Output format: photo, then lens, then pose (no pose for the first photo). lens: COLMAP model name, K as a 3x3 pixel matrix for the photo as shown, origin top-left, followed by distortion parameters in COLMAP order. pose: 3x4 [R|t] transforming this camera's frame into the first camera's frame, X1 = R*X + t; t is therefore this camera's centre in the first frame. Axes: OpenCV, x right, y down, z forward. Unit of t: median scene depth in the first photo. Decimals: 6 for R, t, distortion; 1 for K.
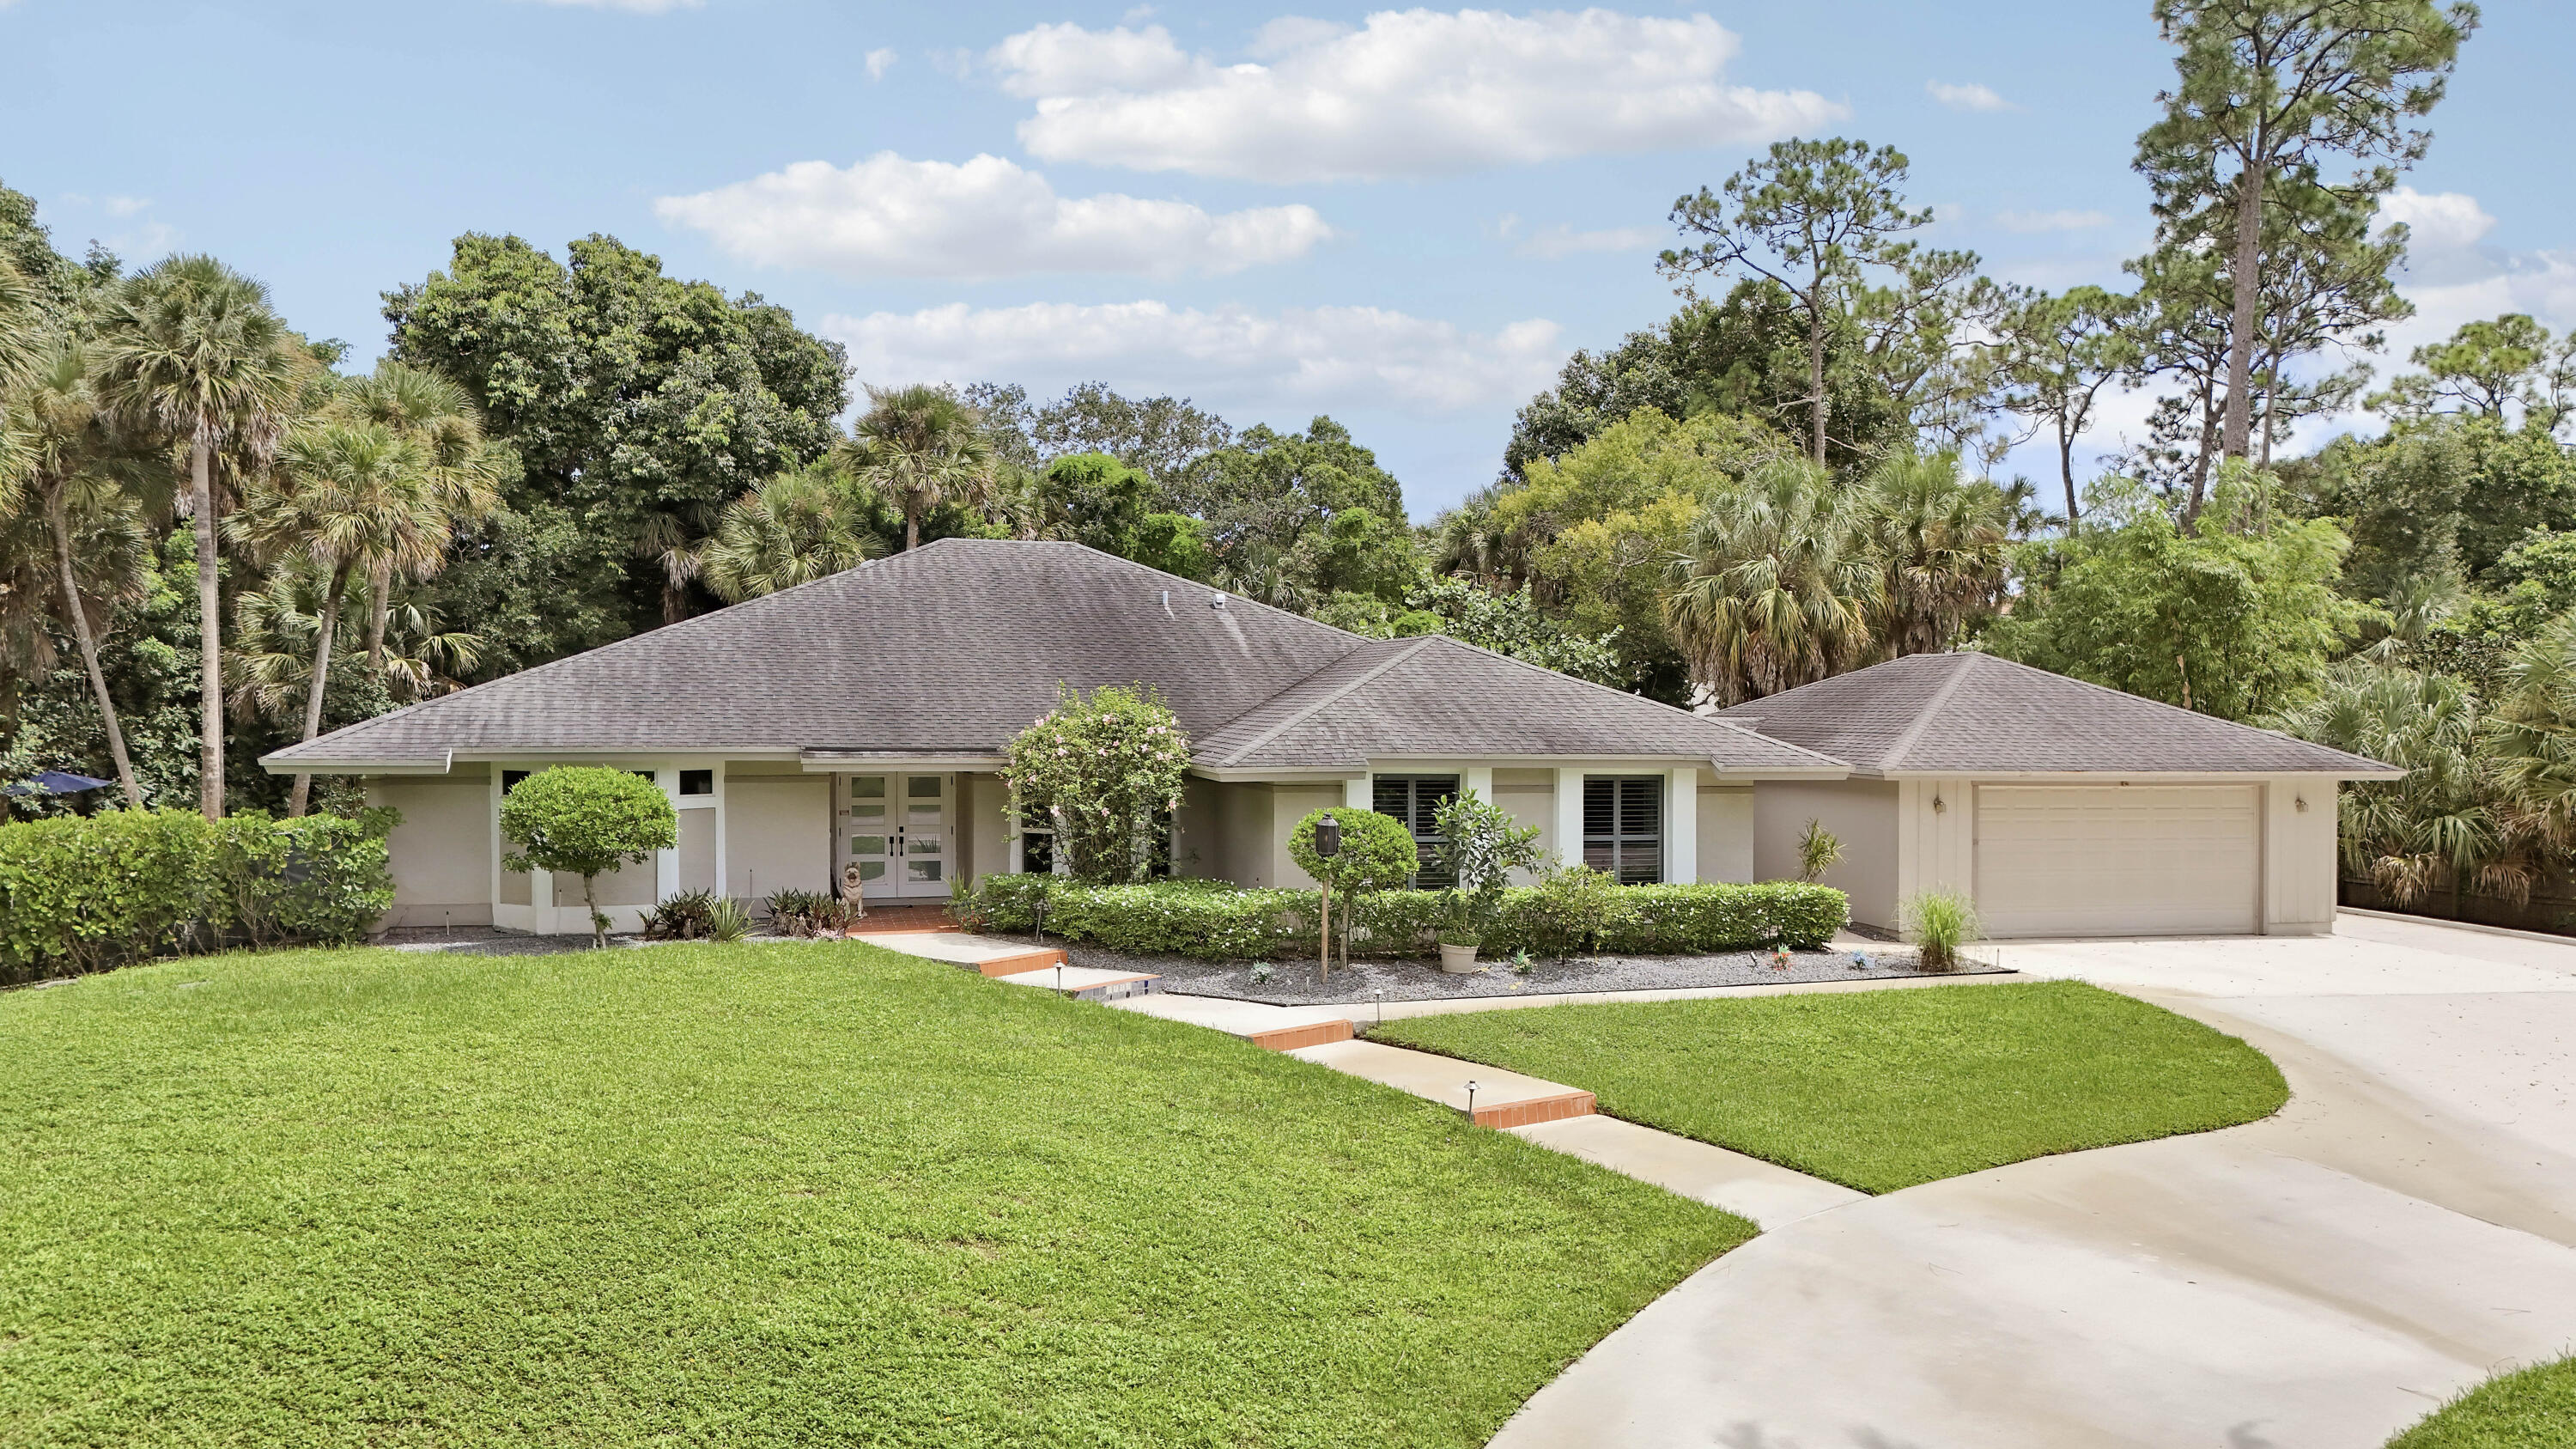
lens RADIAL K [[1888.7, 0, 1288.0], [0, 1888.7, 724.5], [0, 0, 1]] dist [0.070199, -0.058718]
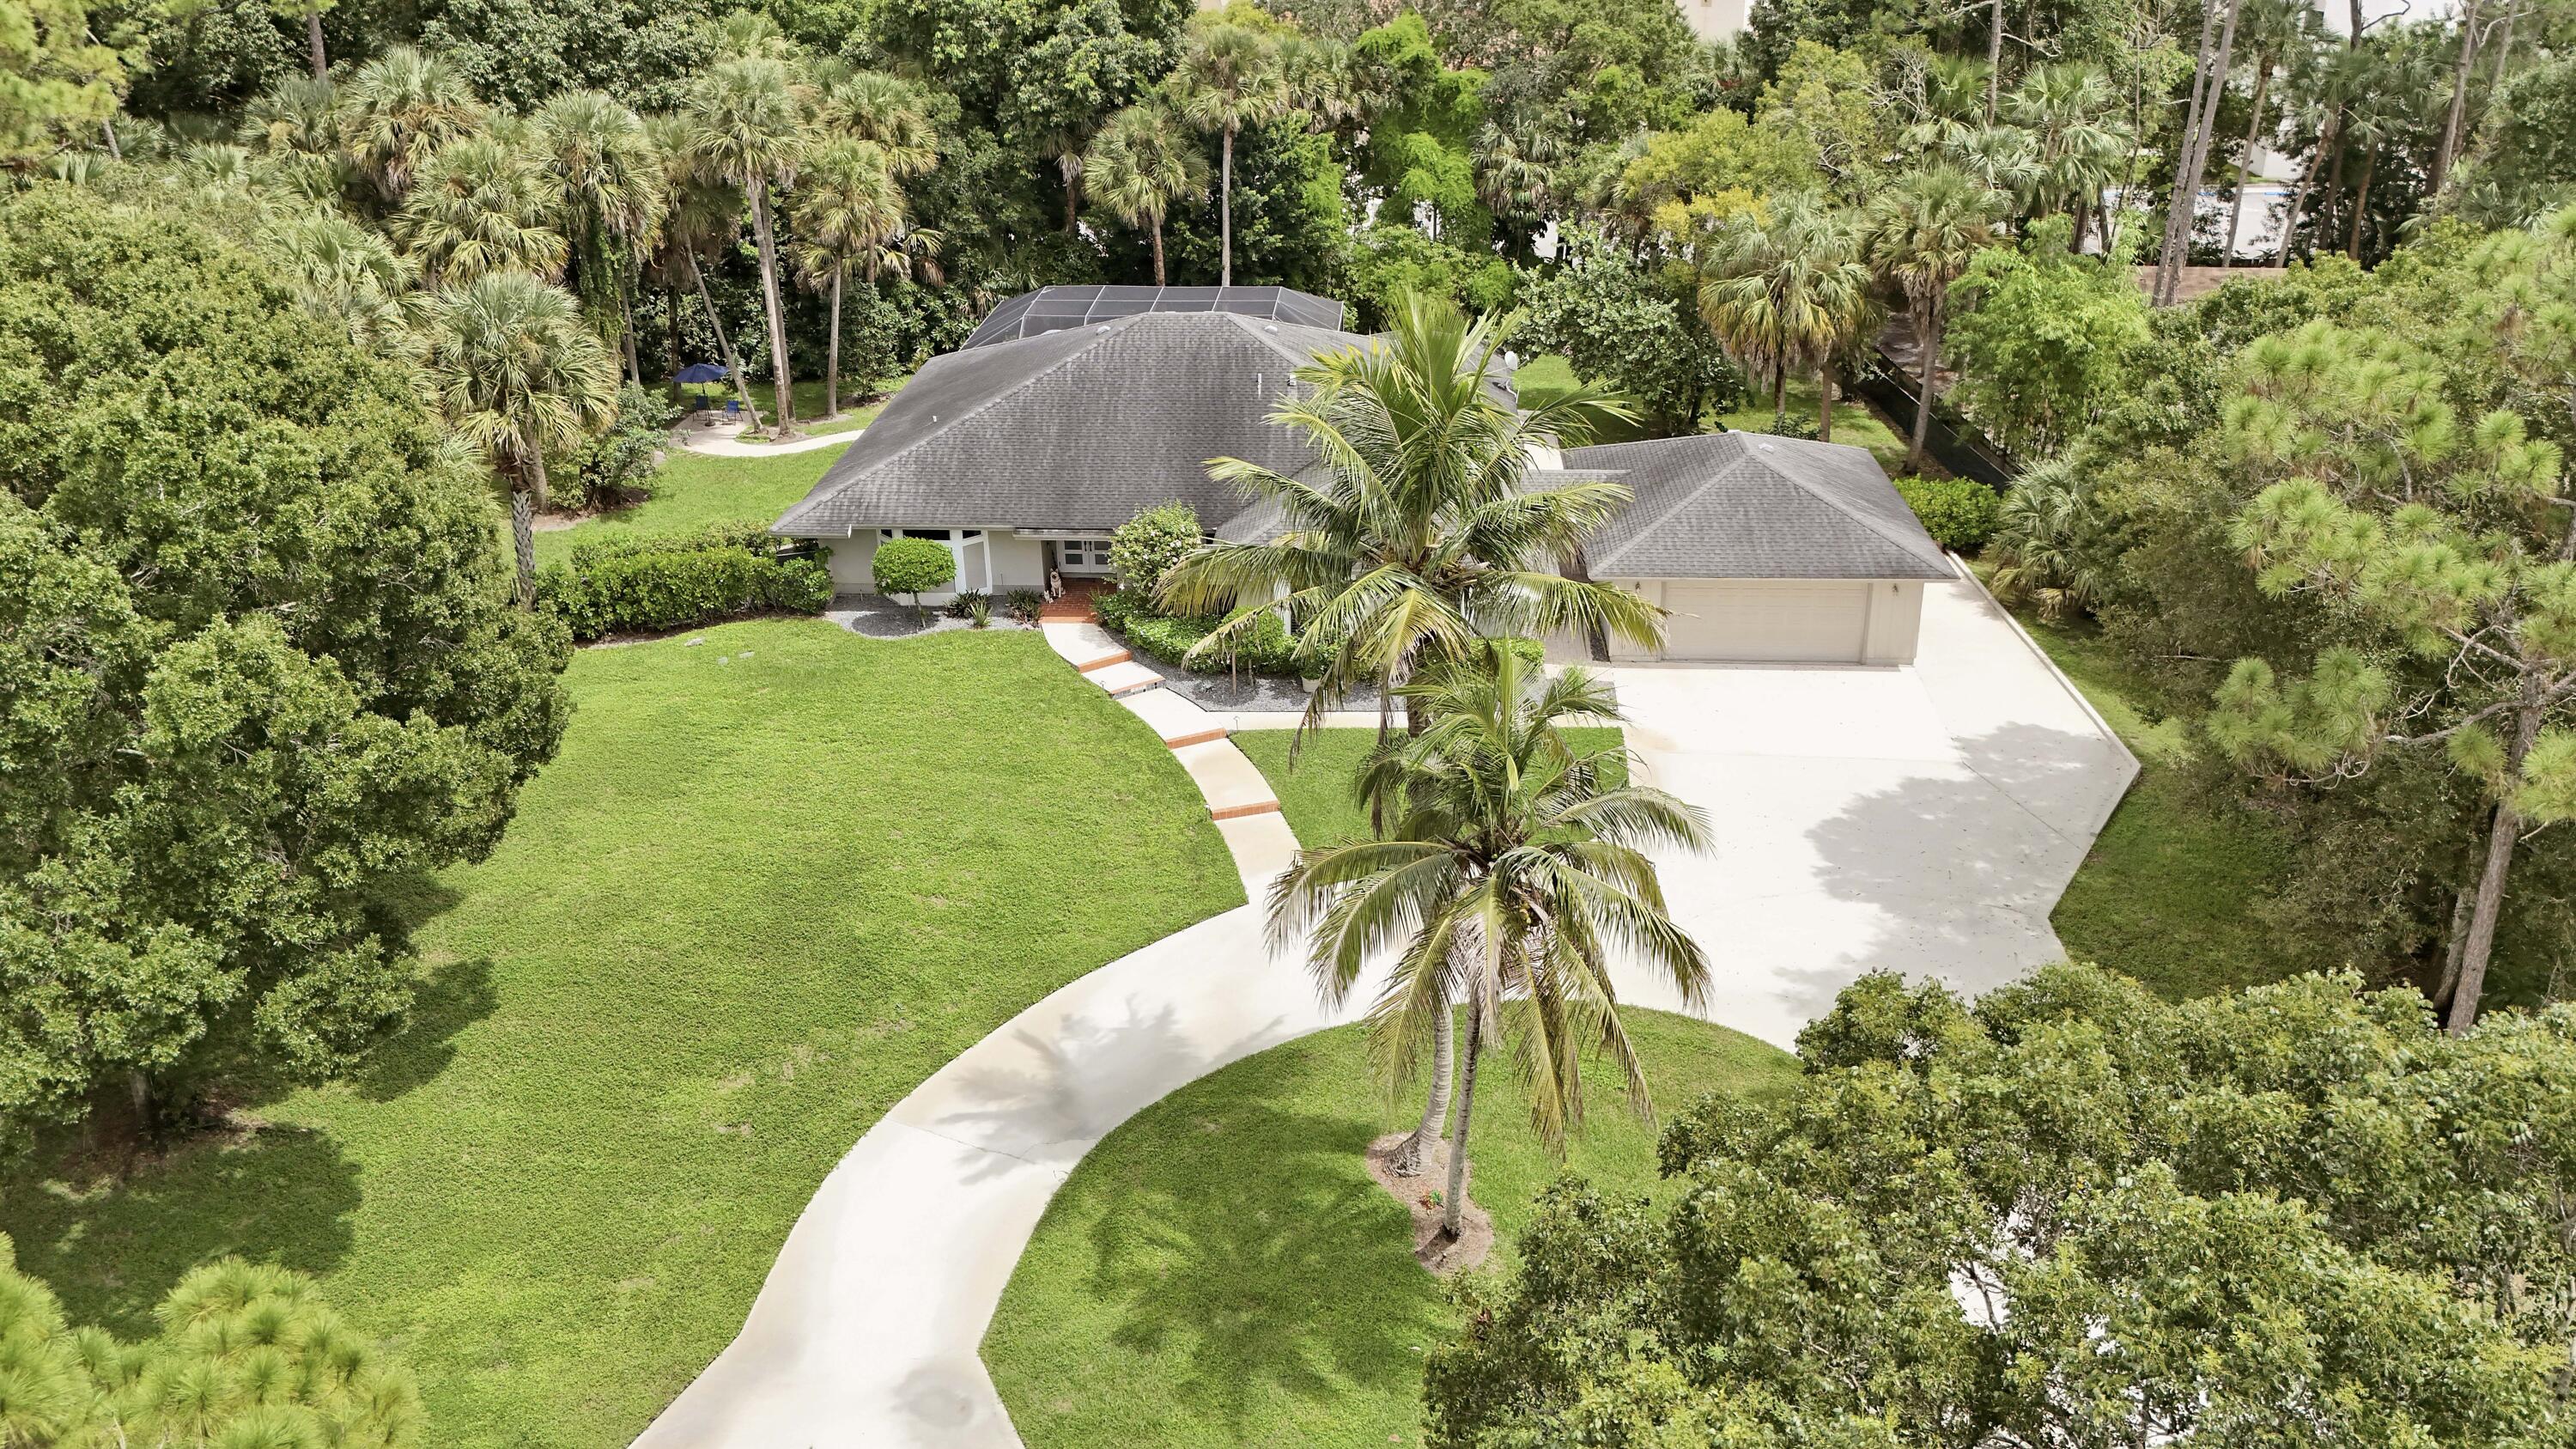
lens RADIAL K [[1868.0, 0, 1272.3], [0, 1868.0, 611.3], [0, 0, 1]] dist [0.035656, -0.001665]
pose [[0.951689, 0.093178, -0.292586, 0.267829], [0.017688, 0.934631, 0.355179, -0.277723], [0.306555, -0.343195, 0.887829, -0.304061]]
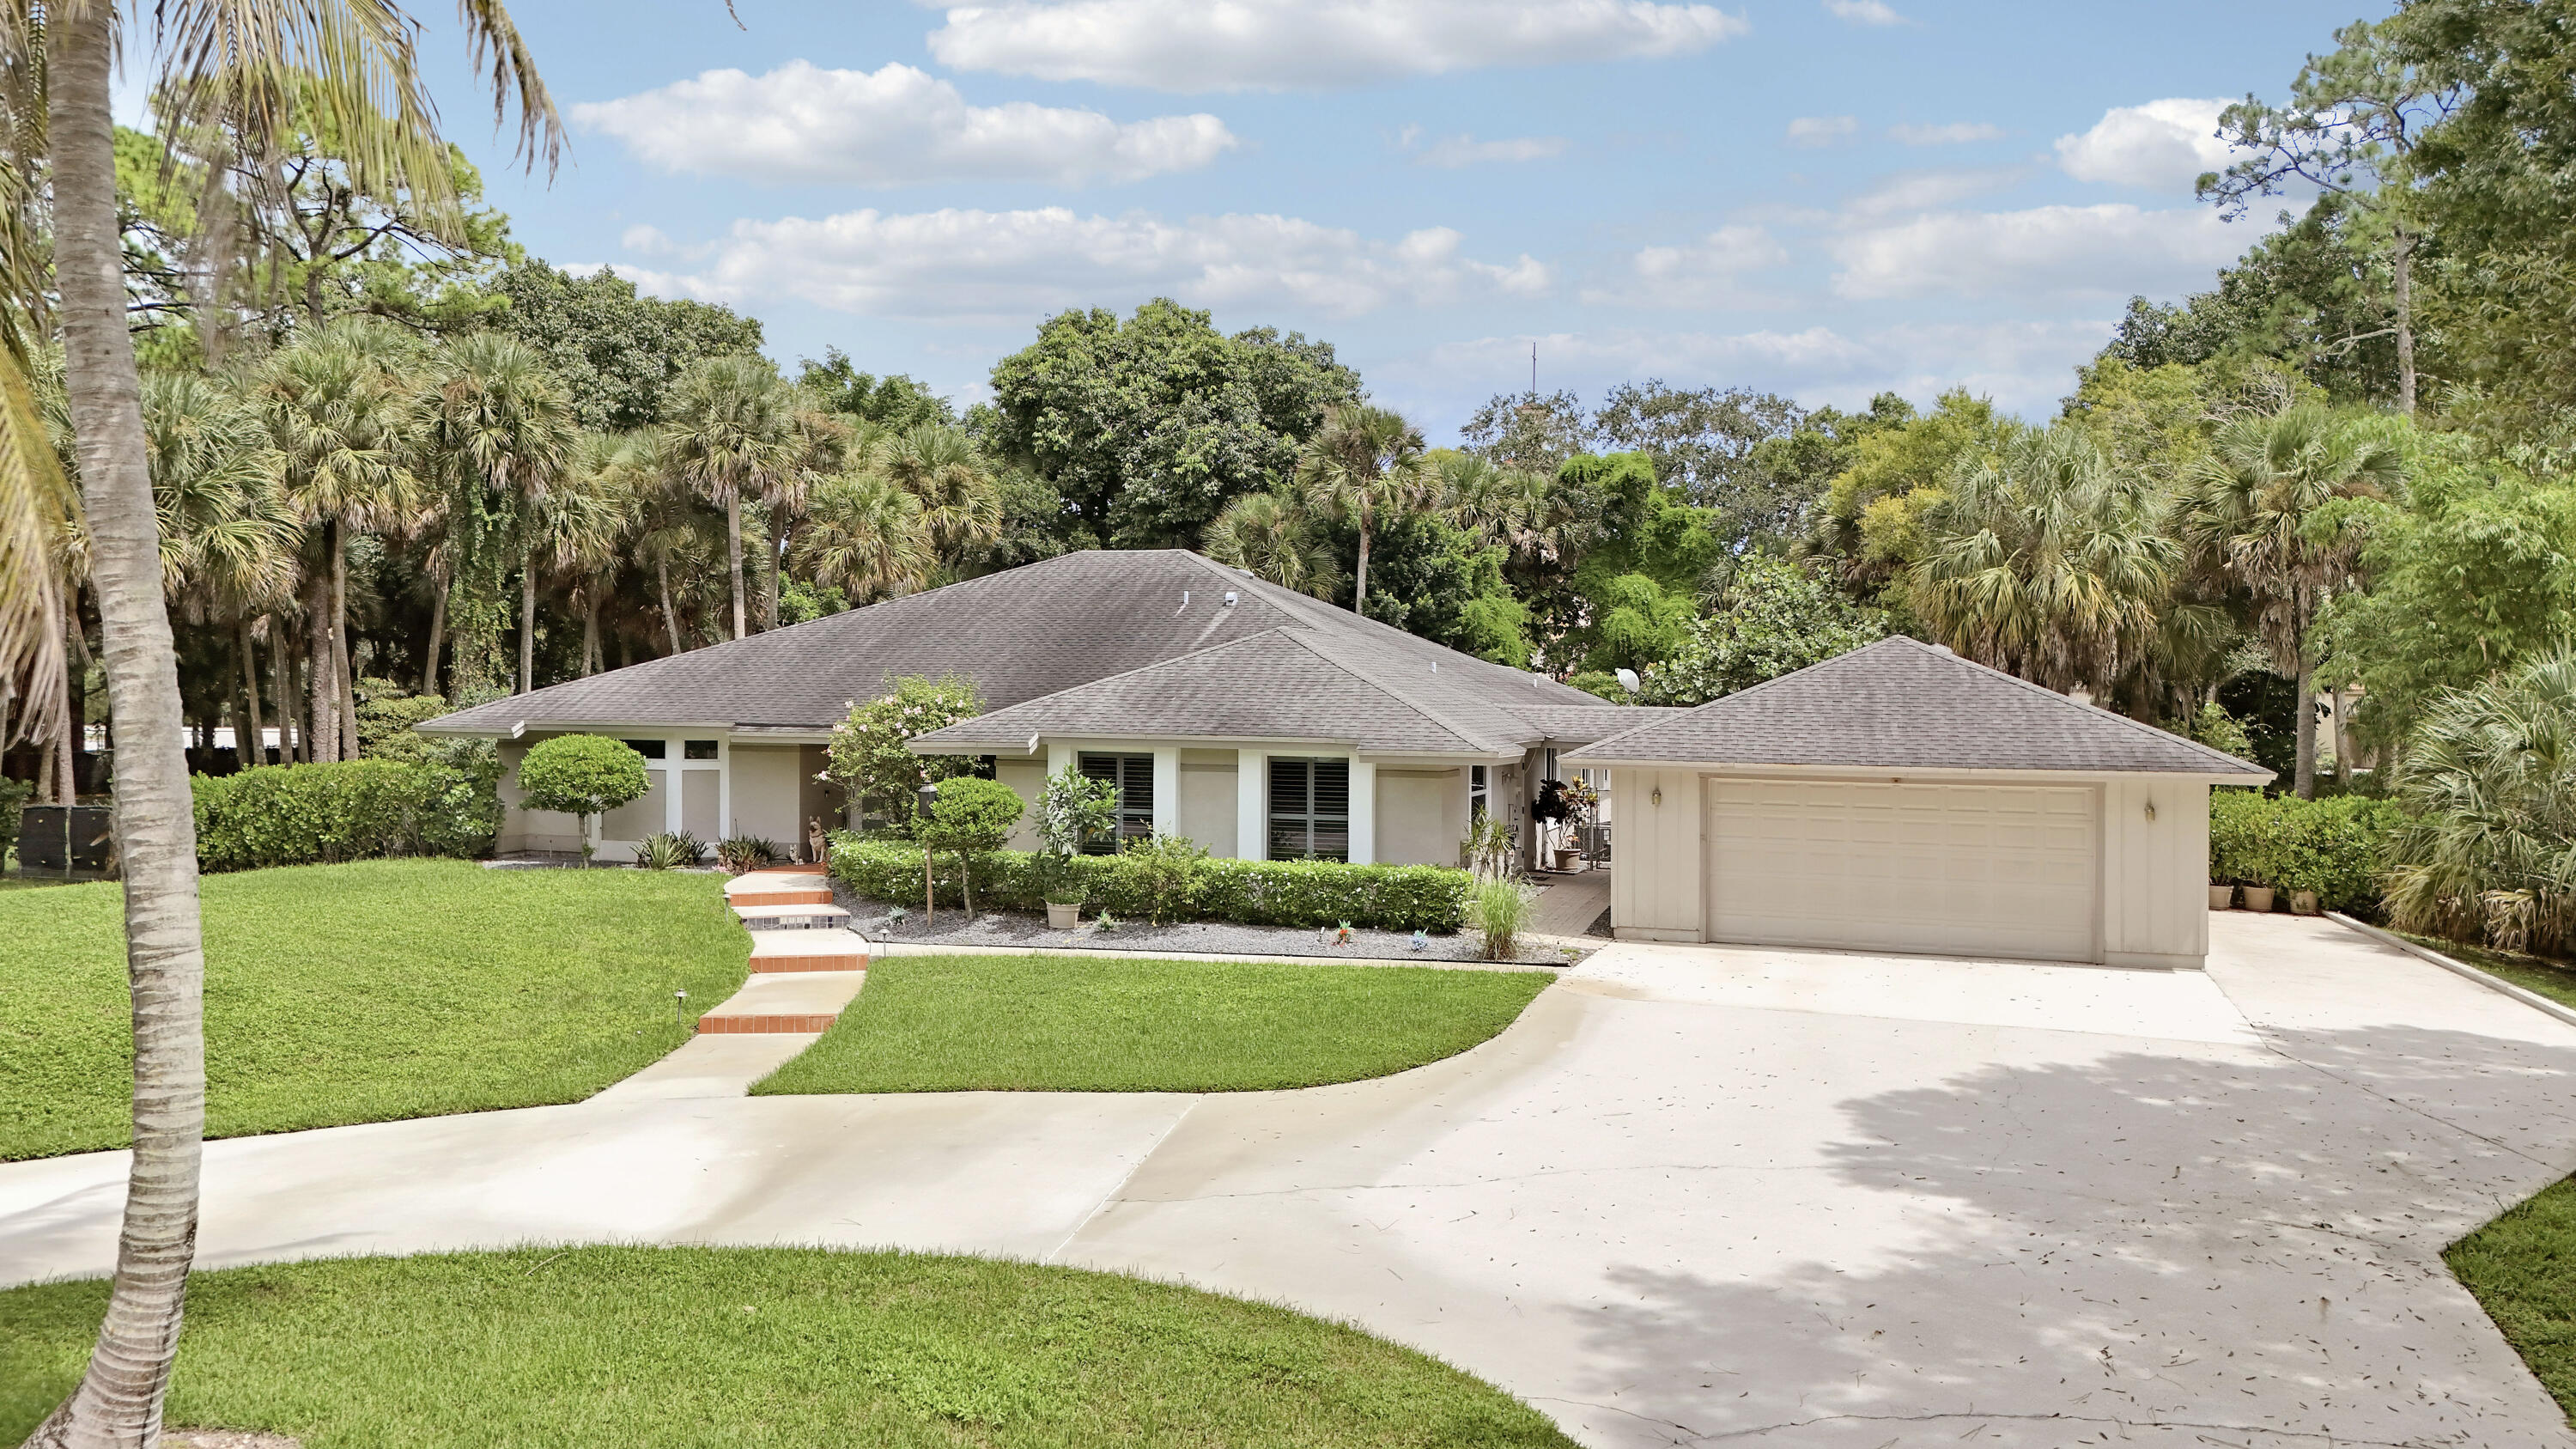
lens RADIAL K [[1888.7, 0, 1288.0], [0, 1888.7, 724.5], [0, 0, 1]] dist [0.070199, -0.058718]
pose [[0.855855, 0.009765, -0.517123, 0.346920], [-0.010841, 0.999941, 0.000941, 0.003766], [0.517102, 0.004800, 0.855911, 0.049745]]
